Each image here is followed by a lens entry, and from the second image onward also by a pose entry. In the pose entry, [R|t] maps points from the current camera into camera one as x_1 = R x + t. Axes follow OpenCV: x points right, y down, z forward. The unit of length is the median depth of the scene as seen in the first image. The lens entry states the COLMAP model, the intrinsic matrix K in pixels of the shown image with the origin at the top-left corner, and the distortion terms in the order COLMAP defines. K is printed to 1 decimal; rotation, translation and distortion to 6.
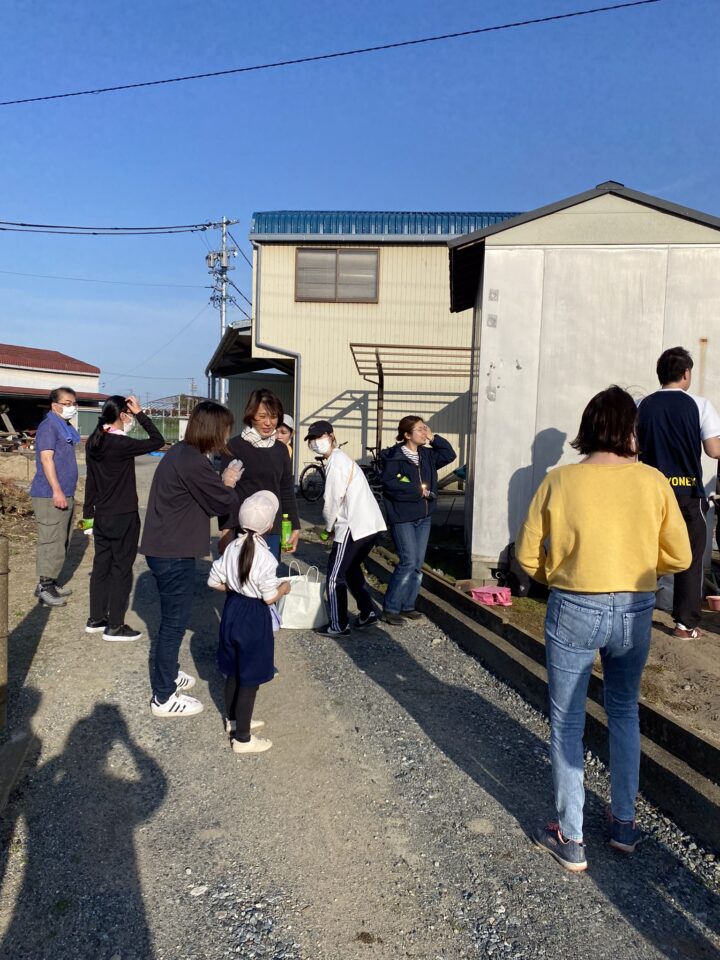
lens RADIAL K [[721.1, 0, 360.0], [0, 721.1, 480.0], [0, 0, 1]] dist [0.028487, -0.017561]
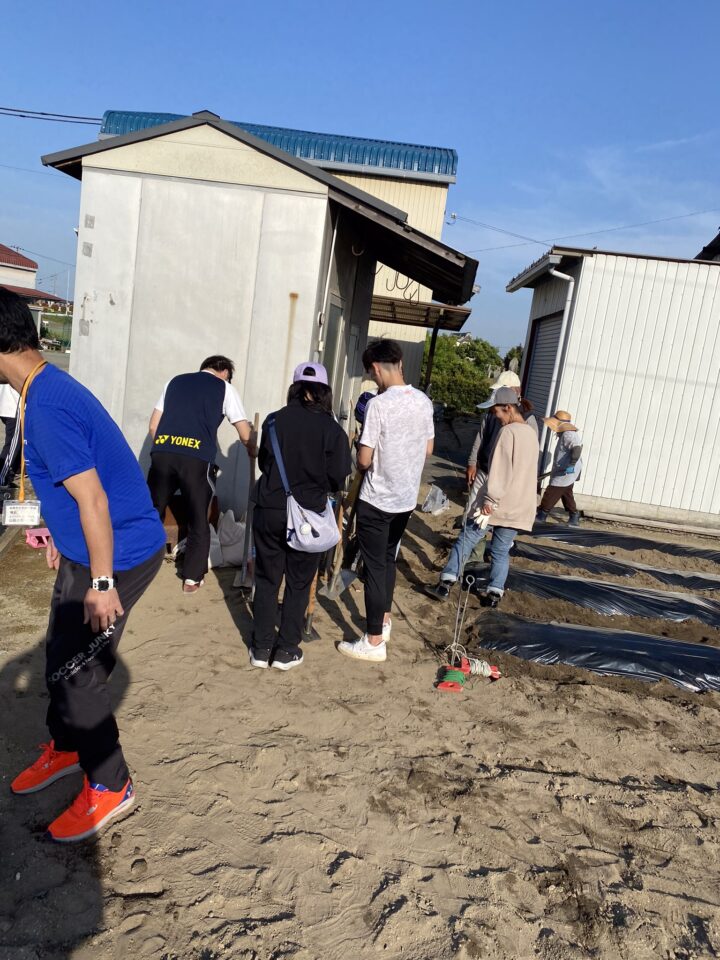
lens RADIAL K [[723.3, 0, 362.7], [0, 723.3, 470.3], [0, 0, 1]] dist [0.018745, 0.000302]
pose [[0.994757, 0.099544, 0.023460, 0.216316], [-0.101204, 0.991178, 0.085577, -0.020943], [-0.014734, -0.087502, 0.996055, 0.011297]]
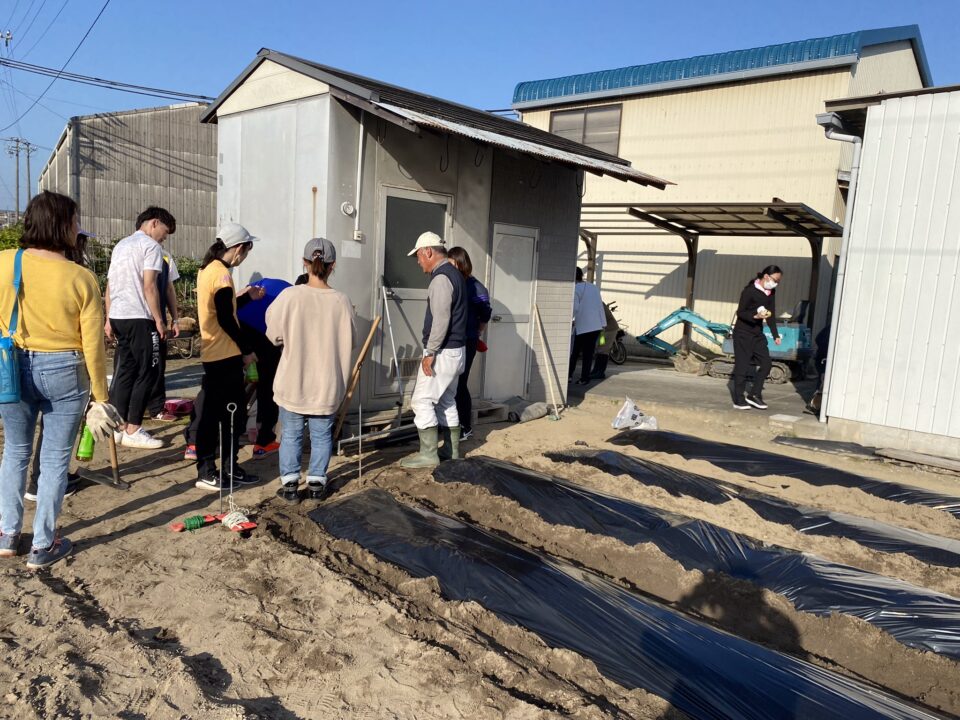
lens RADIAL K [[721.1, 0, 480.0], [0, 721.1, 360.0], [0, 0, 1]] dist [0.028487, -0.017561]
pose [[0.797905, 0.092727, -0.595608, 0.497238], [-0.082872, 0.995589, 0.043979, -0.005160], [0.597059, 0.014268, 0.802071, 0.118017]]
